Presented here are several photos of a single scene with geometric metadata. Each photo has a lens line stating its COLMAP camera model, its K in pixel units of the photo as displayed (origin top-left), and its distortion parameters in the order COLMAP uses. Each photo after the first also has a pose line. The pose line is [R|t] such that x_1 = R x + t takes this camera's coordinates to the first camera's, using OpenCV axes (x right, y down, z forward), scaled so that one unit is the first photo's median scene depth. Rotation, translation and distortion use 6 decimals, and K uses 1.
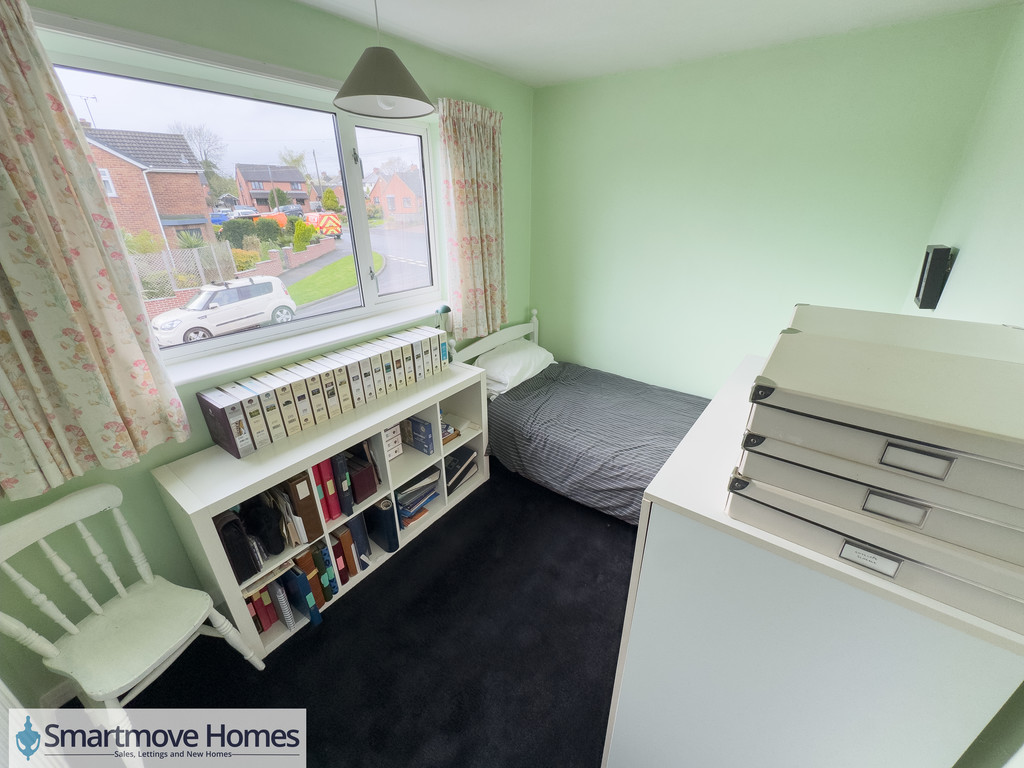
lens RADIAL K [[409.2, 0, 512.4], [0, 409.2, 380.8], [0, 0, 1]] dist [-0.001663, -0.000265]
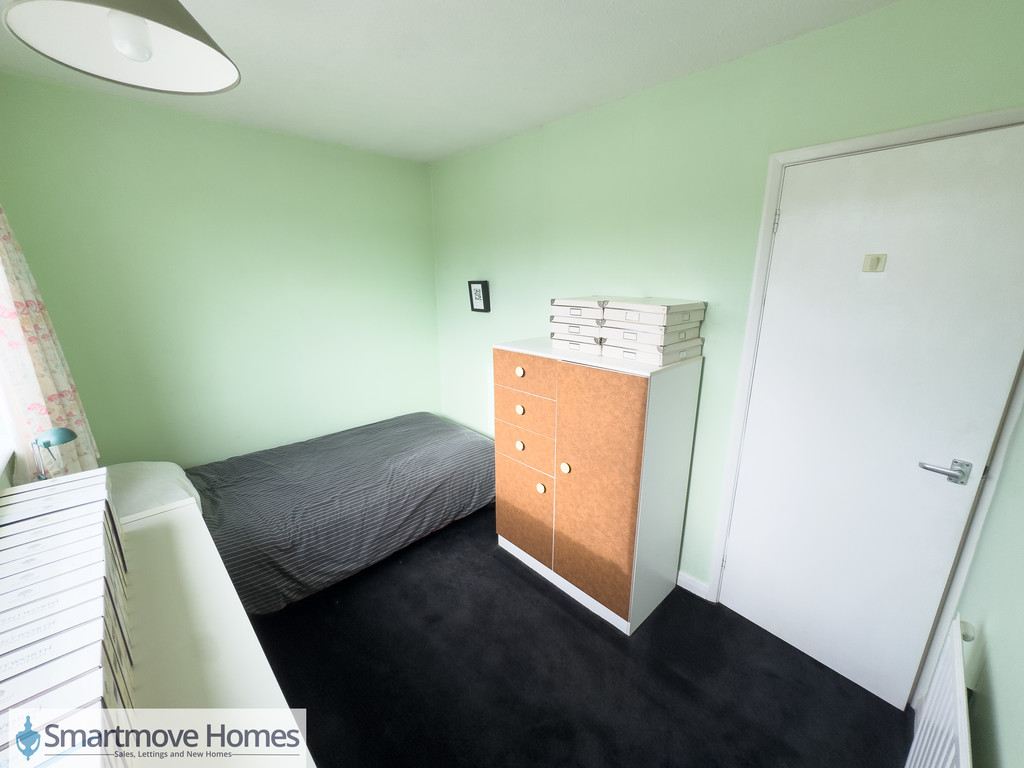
lens RADIAL K [[409.2, 0, 513.0], [0, 409.2, 384.5], [0, 0, 1]] dist [-0.001663, -0.000265]
pose [[0.149554, -0.250114, 0.956596, -0.602477], [0.400016, 0.900071, 0.172796, -0.103545], [-0.904224, 0.356812, 0.234659, 0.391891]]
